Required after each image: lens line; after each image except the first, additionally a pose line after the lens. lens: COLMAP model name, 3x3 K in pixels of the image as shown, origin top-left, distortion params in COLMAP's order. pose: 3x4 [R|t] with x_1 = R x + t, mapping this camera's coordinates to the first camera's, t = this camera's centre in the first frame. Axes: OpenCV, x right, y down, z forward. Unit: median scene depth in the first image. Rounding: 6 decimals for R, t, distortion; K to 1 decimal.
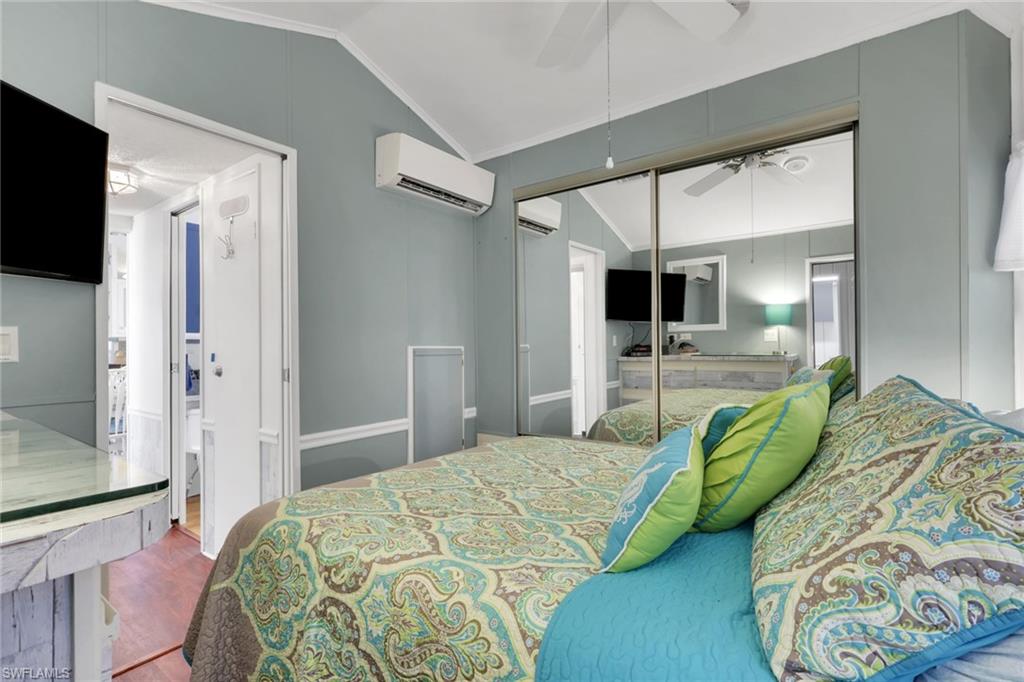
lens RADIAL K [[499.7, 0, 501.9], [0, 499.7, 343.5], [0, 0, 1]] dist [0.038884, -0.000033]
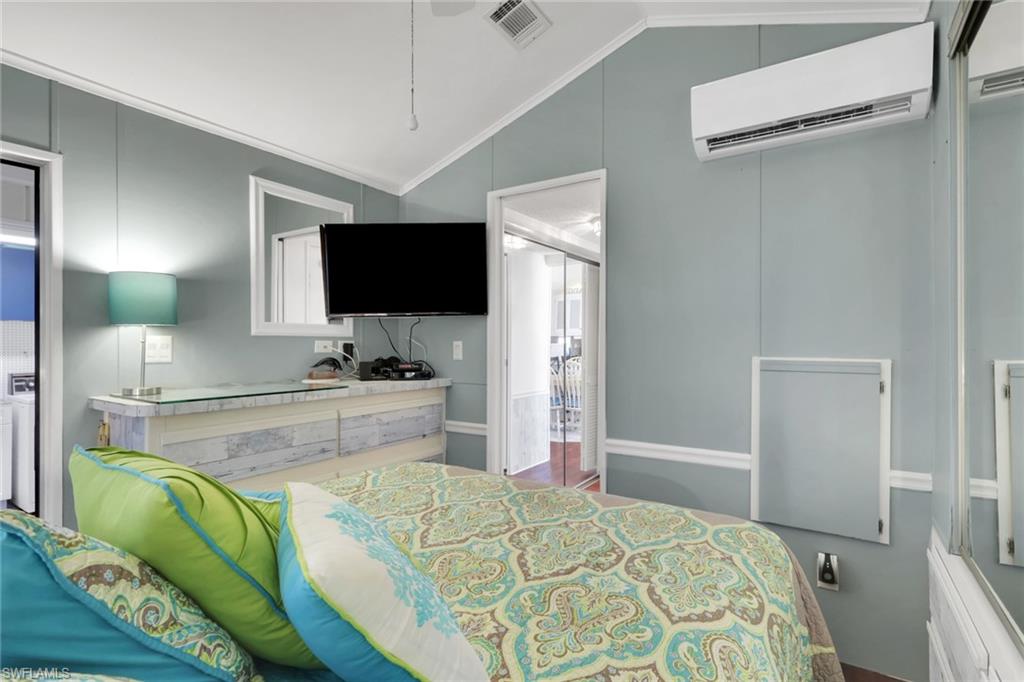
lens RADIAL K [[499.7, 0, 501.9], [0, 499.7, 343.5], [0, 0, 1]] dist [0.038884, -0.000033]
pose [[0.087056, 0.010169, -0.996151, 0.595691], [0.005642, 0.999927, 0.010701, -0.027559], [0.996187, -0.006552, 0.086993, 0.655205]]
